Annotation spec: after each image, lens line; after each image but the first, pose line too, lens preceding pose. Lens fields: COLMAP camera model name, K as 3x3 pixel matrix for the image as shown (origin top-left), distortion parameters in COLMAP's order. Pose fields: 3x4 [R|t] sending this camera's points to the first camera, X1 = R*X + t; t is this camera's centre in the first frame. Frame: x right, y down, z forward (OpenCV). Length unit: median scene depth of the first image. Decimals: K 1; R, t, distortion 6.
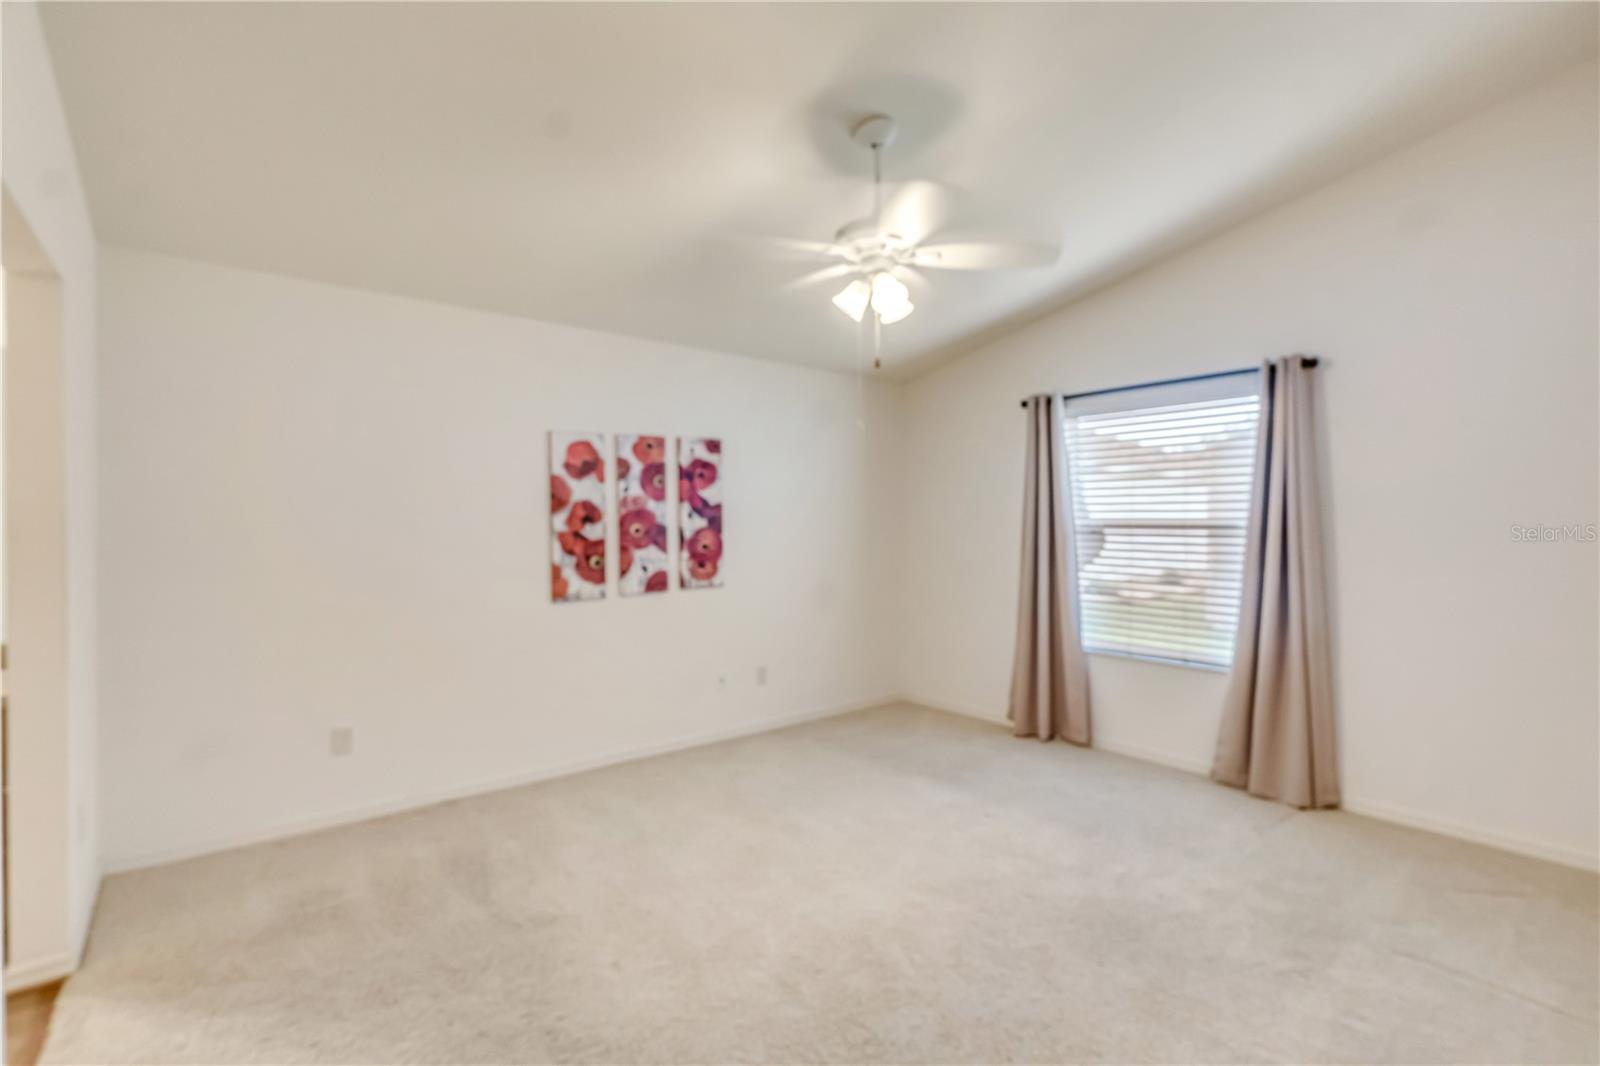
lens RADIAL K [[723.6, 0, 806.3], [0, 723.6, 525.0], [0, 0, 1]] dist [-0.002909, -0.000311]
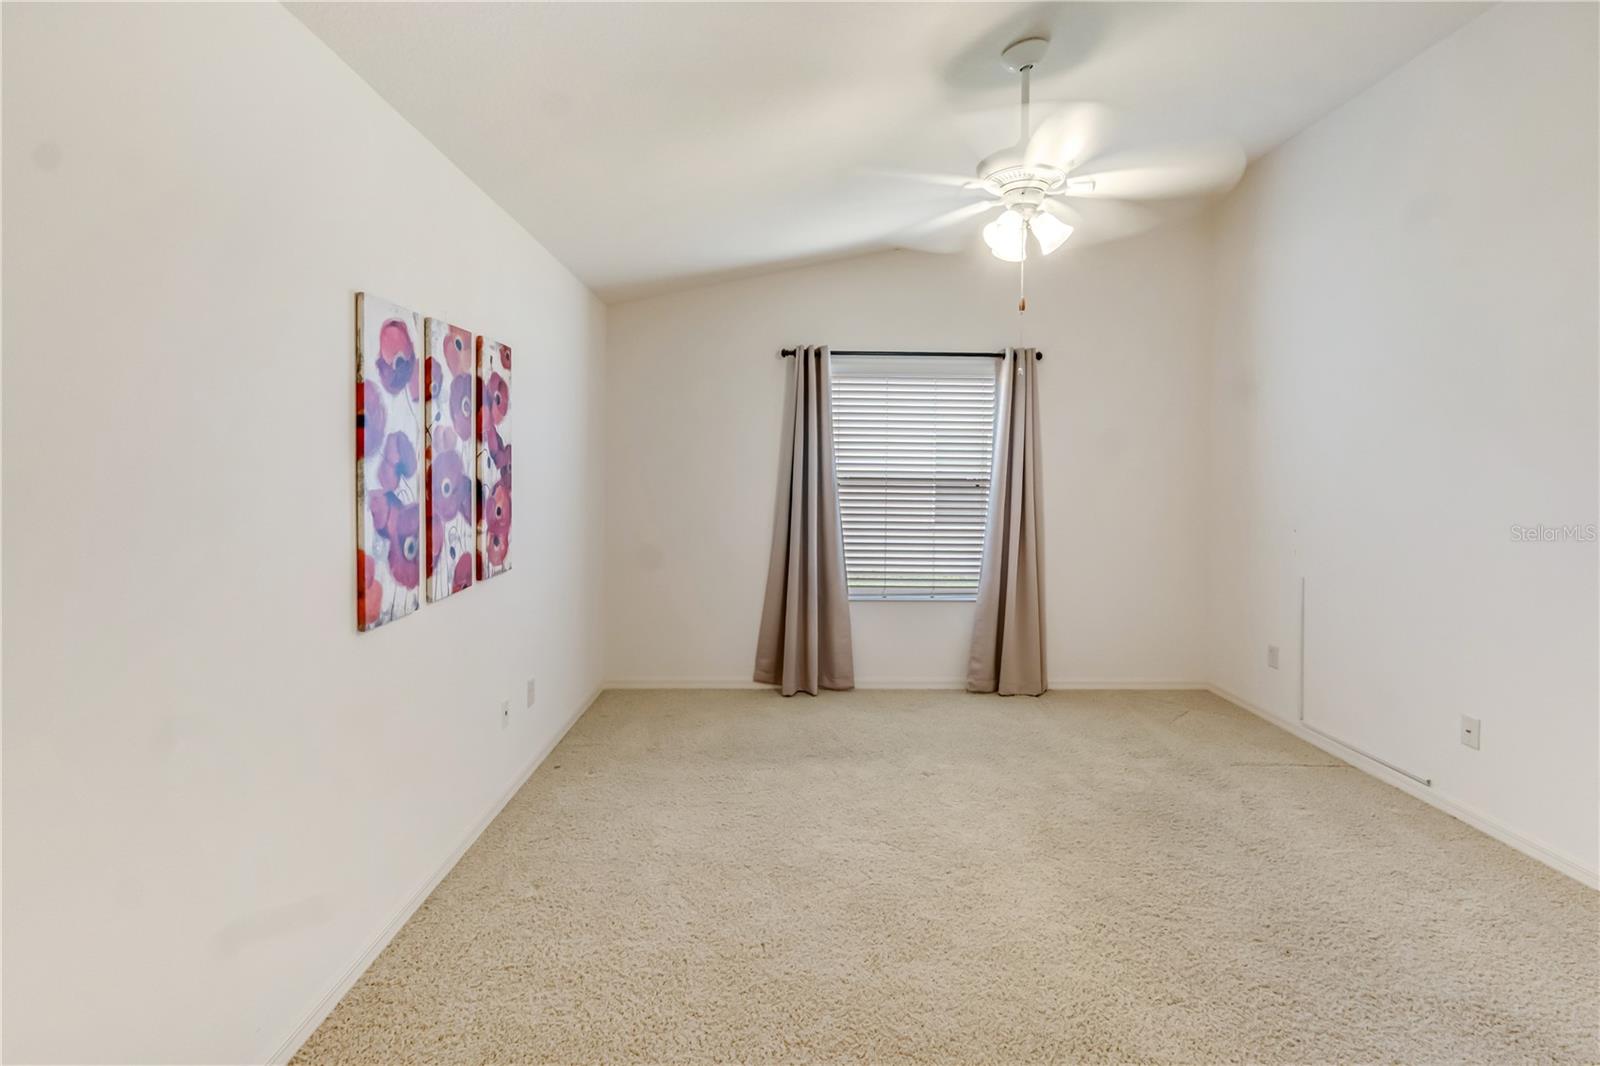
lens RADIAL K [[743.8, 0, 804.8], [0, 743.8, 494.0], [0, 0, 1]] dist [-0.007259, -0.000169]
pose [[0.633262, -0.014307, 0.773805, -0.543414], [-0.007731, 0.999662, 0.024810, -0.004678], [-0.773899, -0.021694, 0.632938, 0.416898]]
